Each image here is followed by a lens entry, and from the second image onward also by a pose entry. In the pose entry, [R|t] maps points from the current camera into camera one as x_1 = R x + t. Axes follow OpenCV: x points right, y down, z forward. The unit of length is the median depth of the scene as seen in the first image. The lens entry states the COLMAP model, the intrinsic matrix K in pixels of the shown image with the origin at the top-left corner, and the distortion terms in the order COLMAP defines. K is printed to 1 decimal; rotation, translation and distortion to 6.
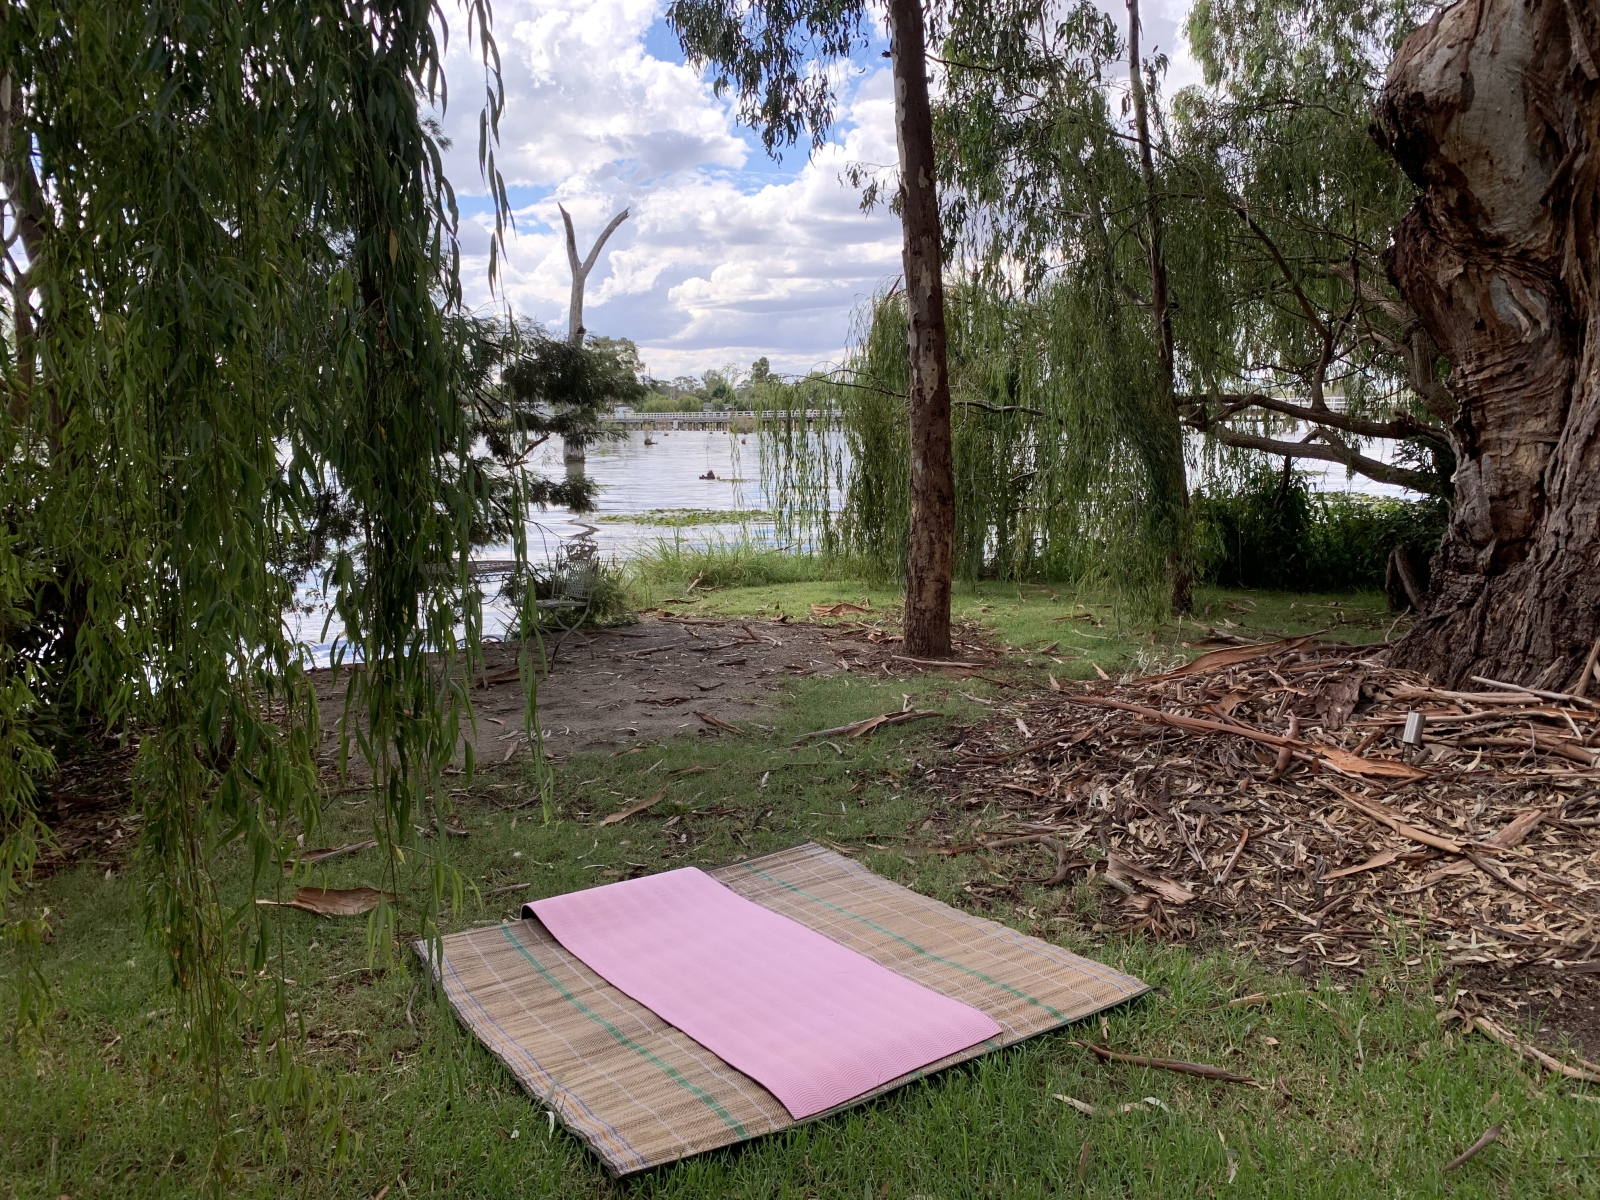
lens RADIAL K [[1207.6, 0, 798.3], [0, 1207.6, 601.9], [0, 0, 1]] dist [0.009759, 0.000468]
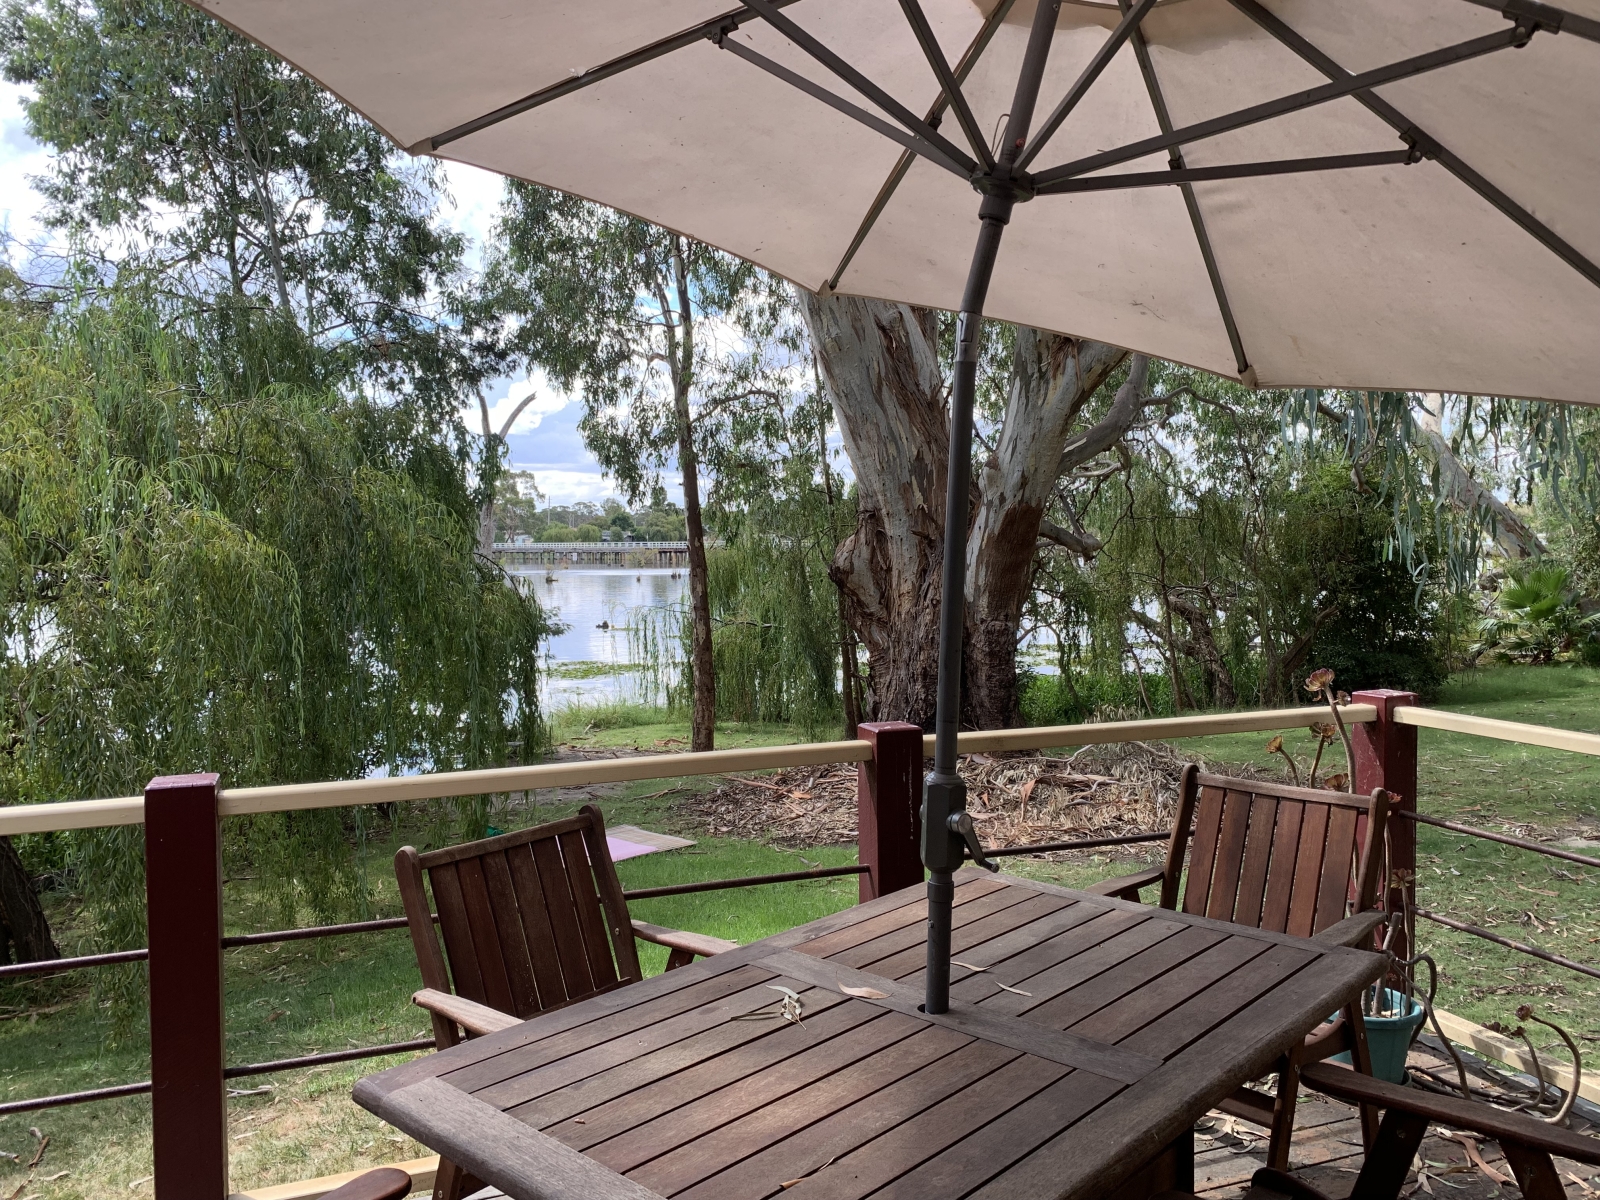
lens RADIAL K [[1207.6, 0, 804.9], [0, 1207.6, 594.6], [0, 0, 1]] dist [0.009759, 0.000468]
pose [[0.996100, -0.003474, 0.088159, 0.062361], [0.012856, 0.994274, -0.106087, -0.015661], [-0.087286, 0.106806, 0.990441, -0.672141]]
